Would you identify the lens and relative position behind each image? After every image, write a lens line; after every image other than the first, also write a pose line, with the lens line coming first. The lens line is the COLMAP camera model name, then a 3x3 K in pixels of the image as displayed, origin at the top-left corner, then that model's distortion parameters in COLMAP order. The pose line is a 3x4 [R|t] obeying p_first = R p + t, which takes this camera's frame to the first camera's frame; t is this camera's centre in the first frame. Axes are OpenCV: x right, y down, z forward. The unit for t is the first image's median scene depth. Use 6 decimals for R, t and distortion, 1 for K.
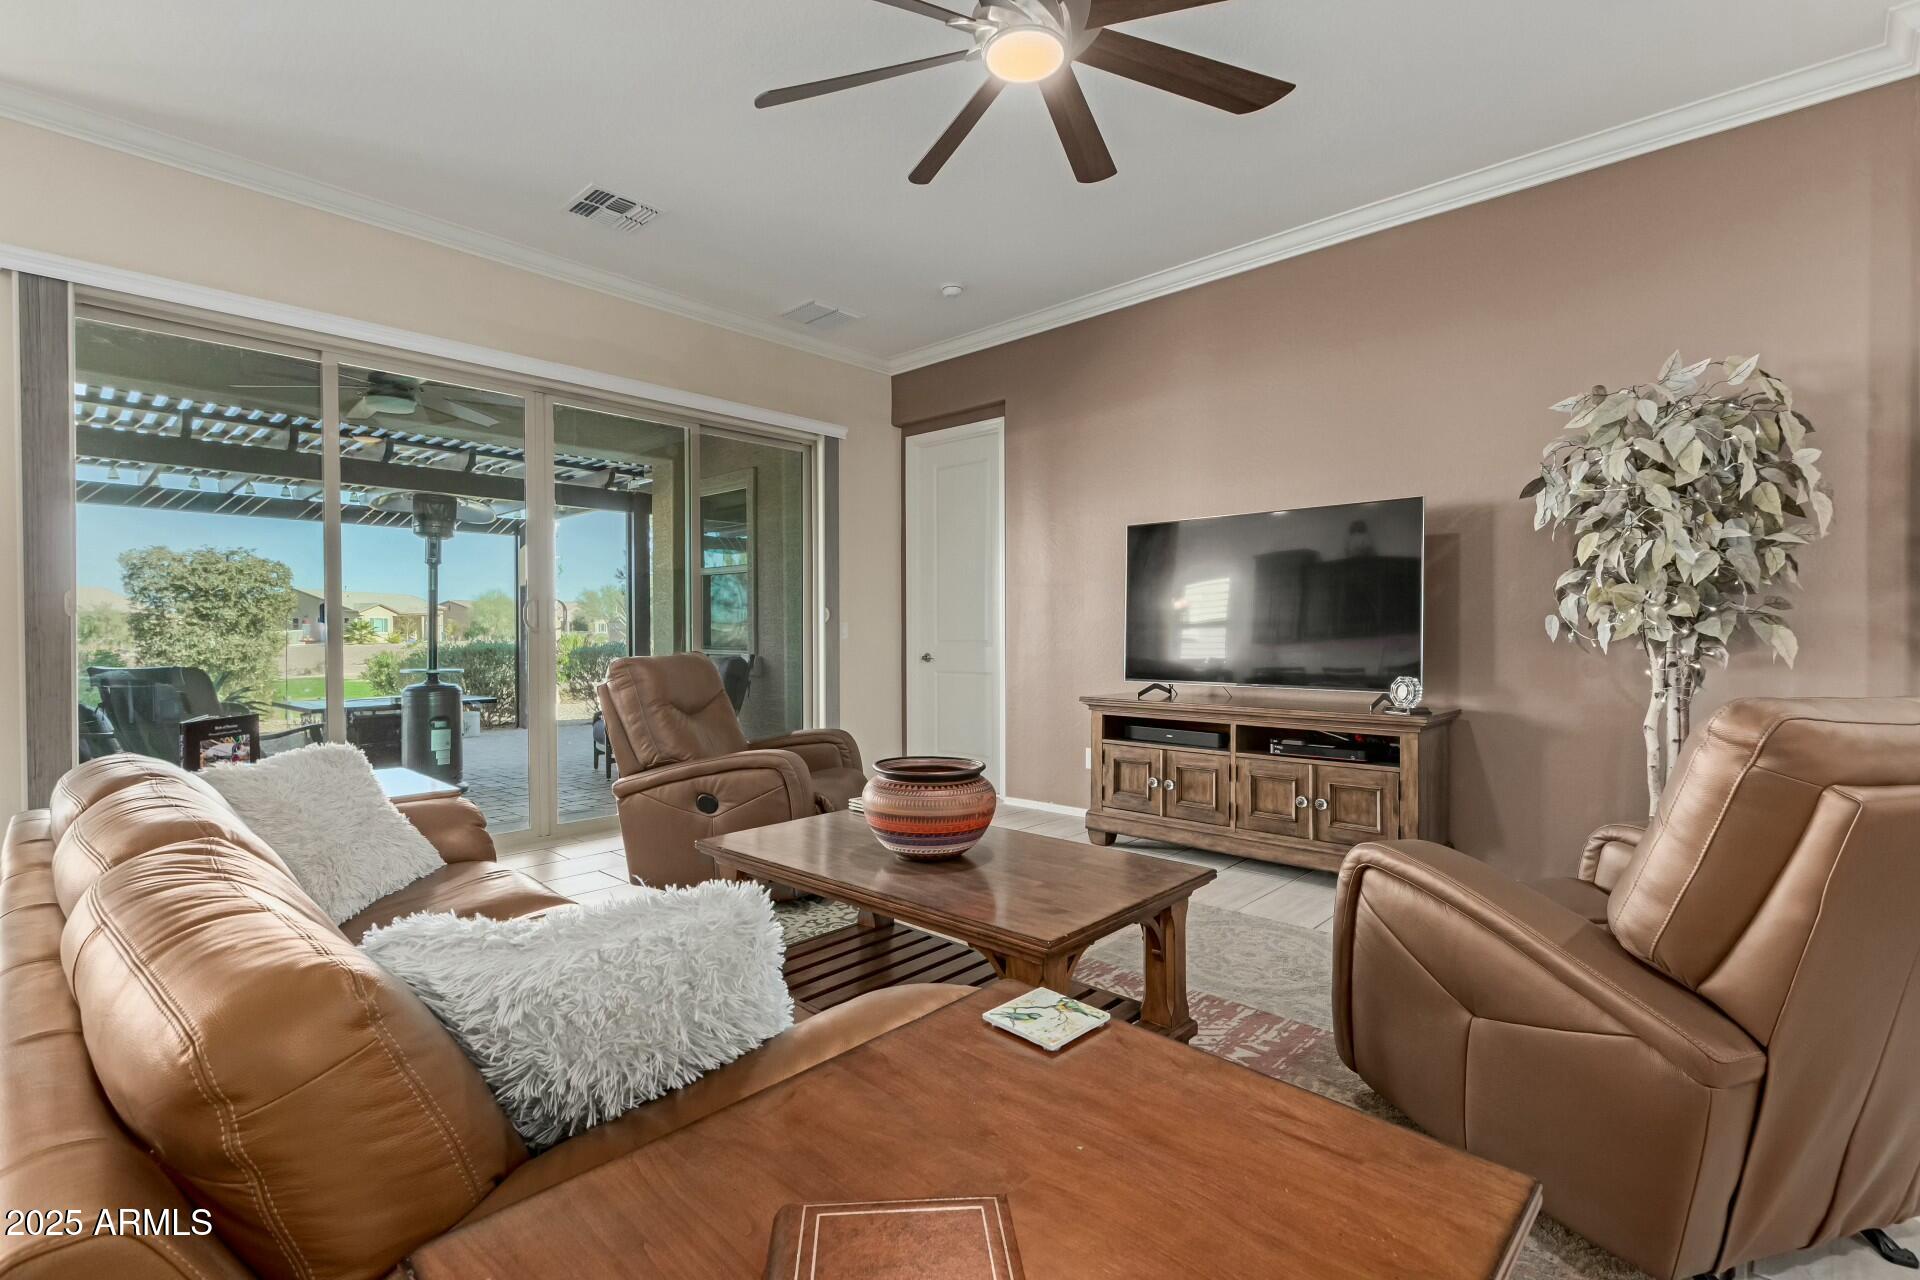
lens RADIAL K [[875.3, 0, 965.9], [0, 875.3, 639.8], [0, 0, 1]] dist [0.008689, -0.004178]
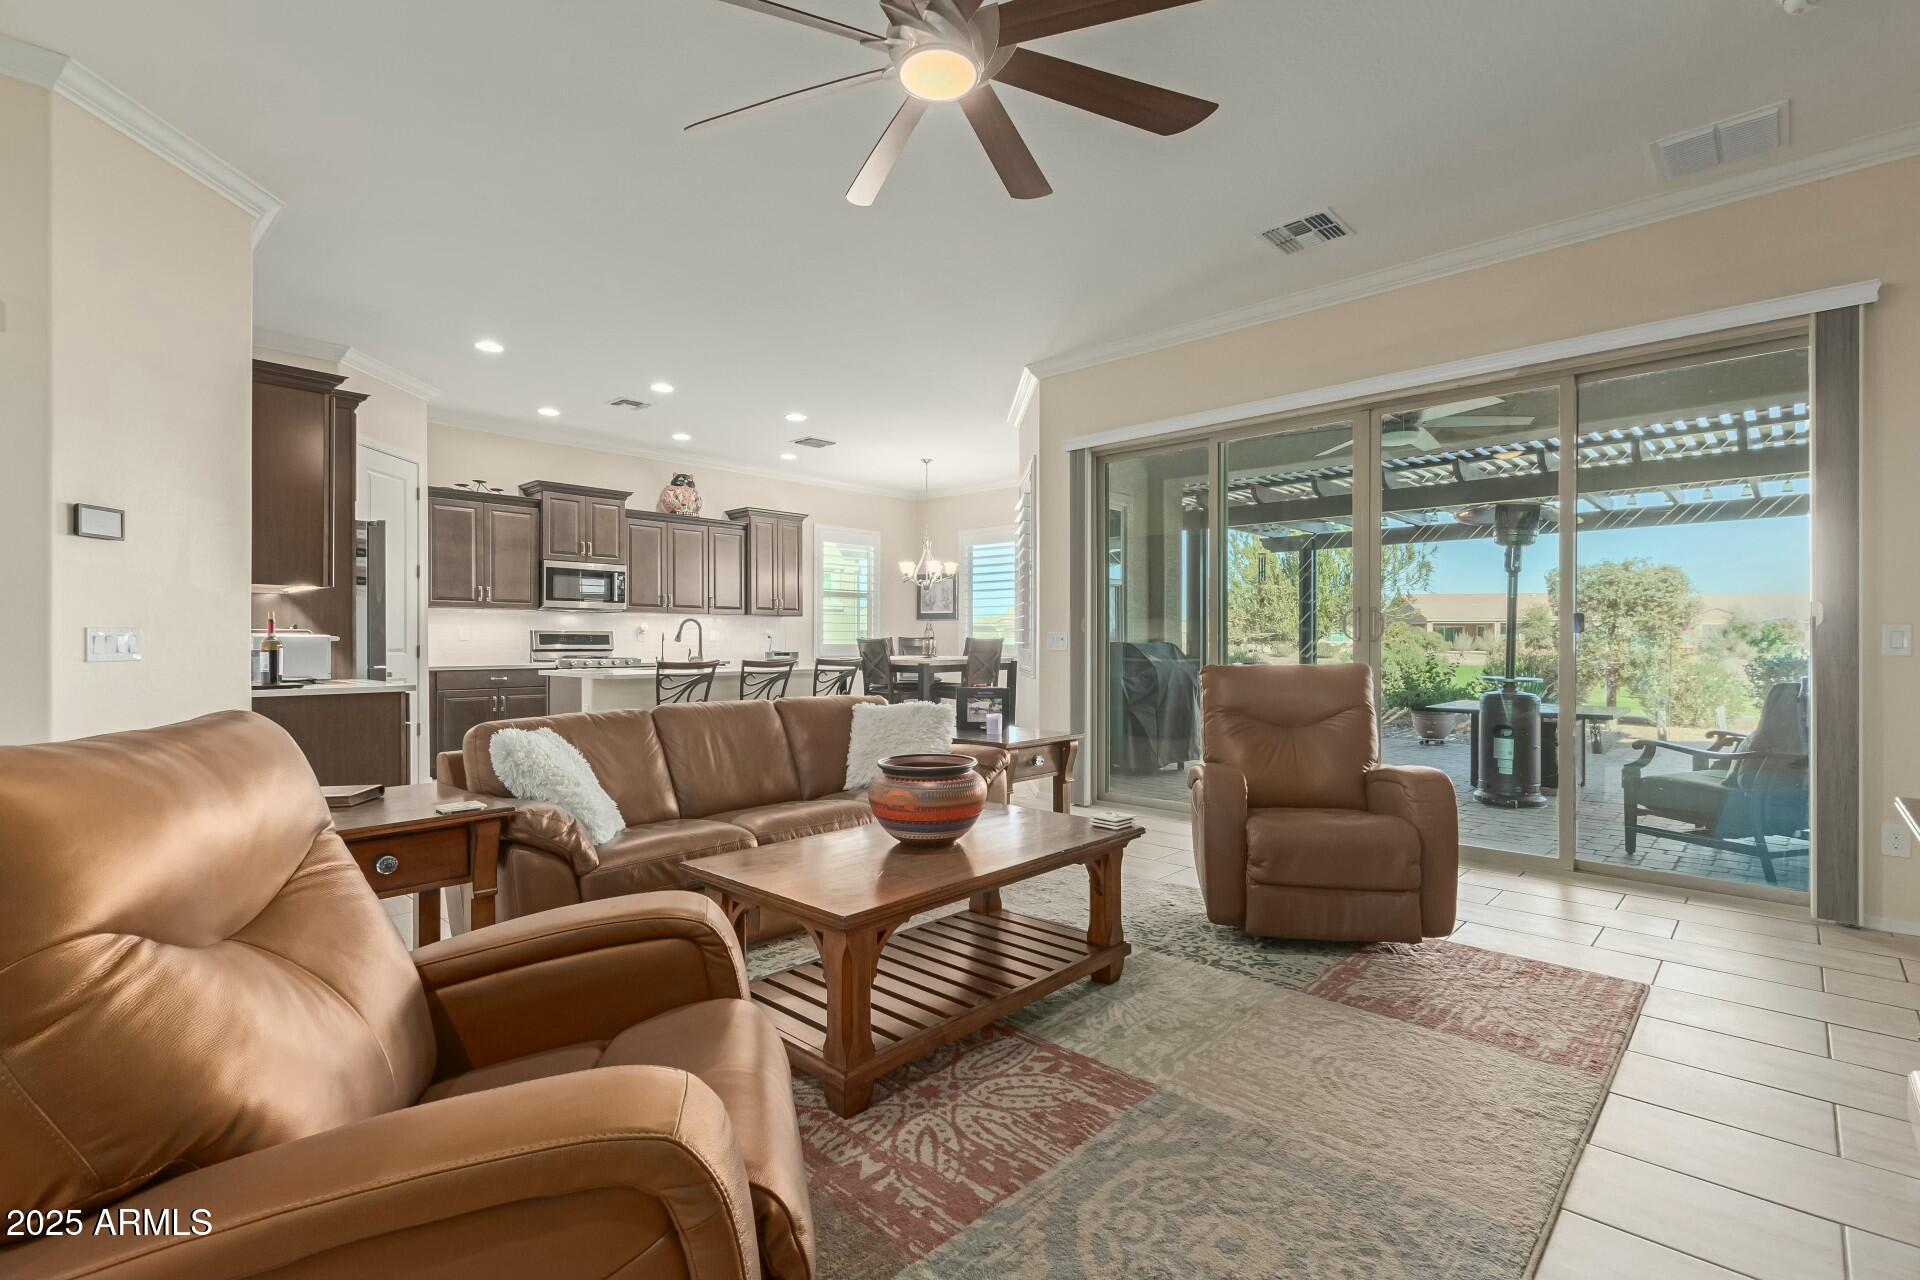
lens RADIAL K [[875.3, 0, 961.1], [0, 875.3, 638.5], [0, 0, 1]] dist [0.008689, -0.004178]
pose [[-0.017877, -0.000219, -0.999840, 0.450364], [-0.010017, 0.999950, -0.000040, -0.005706], [0.999790, 0.010015, -0.017878, 0.439917]]
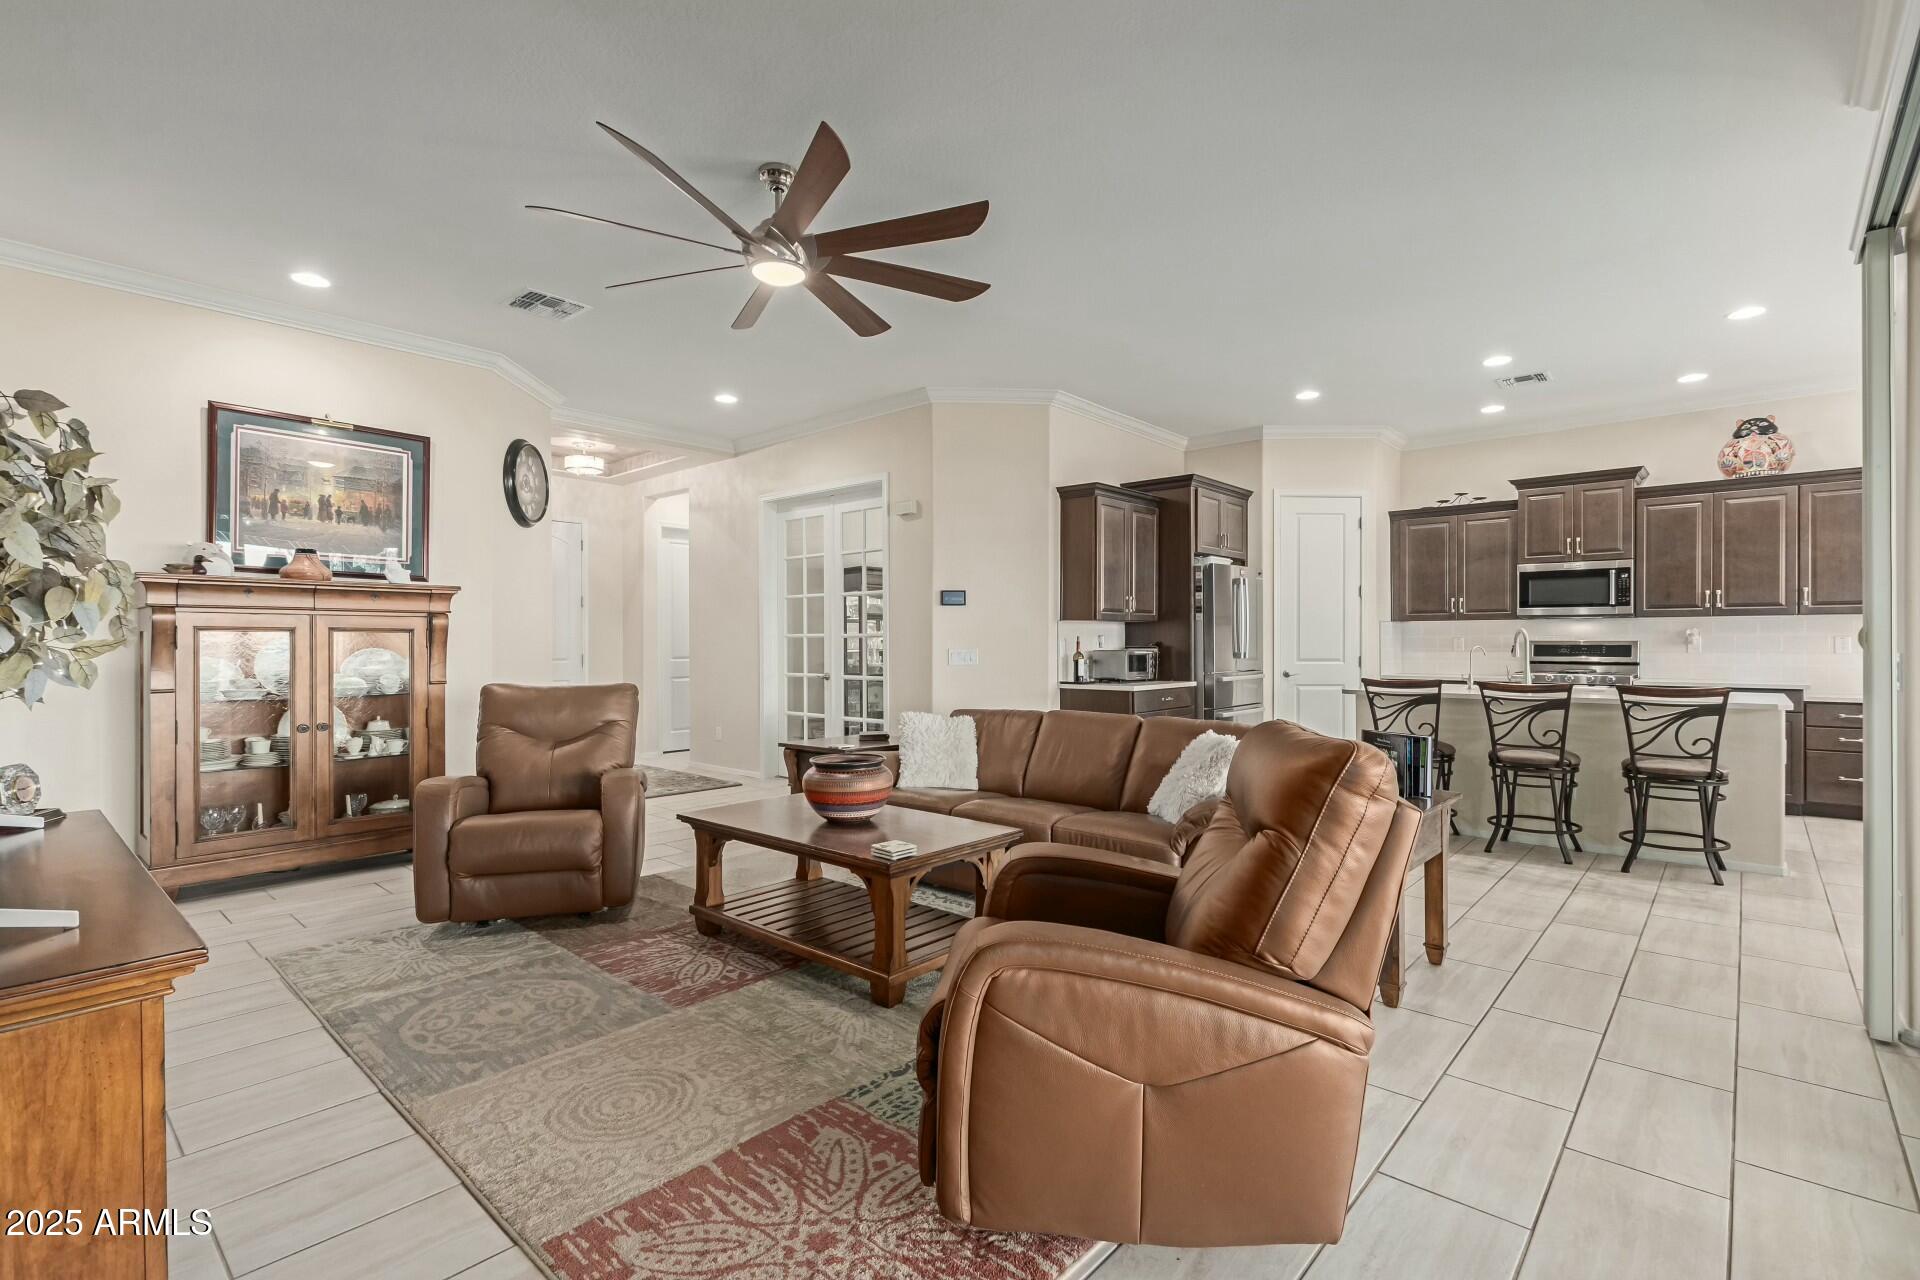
lens RADIAL K [[875.3, 0, 969.3], [0, 875.3, 646.5], [0, 0, 1]] dist [0.008689, -0.004178]
pose [[-0.999922, 0.005579, -0.011179, -0.094084], [0.005398, 0.999855, 0.016177, -0.028187], [0.011268, 0.016115, -0.999807, 1.025408]]
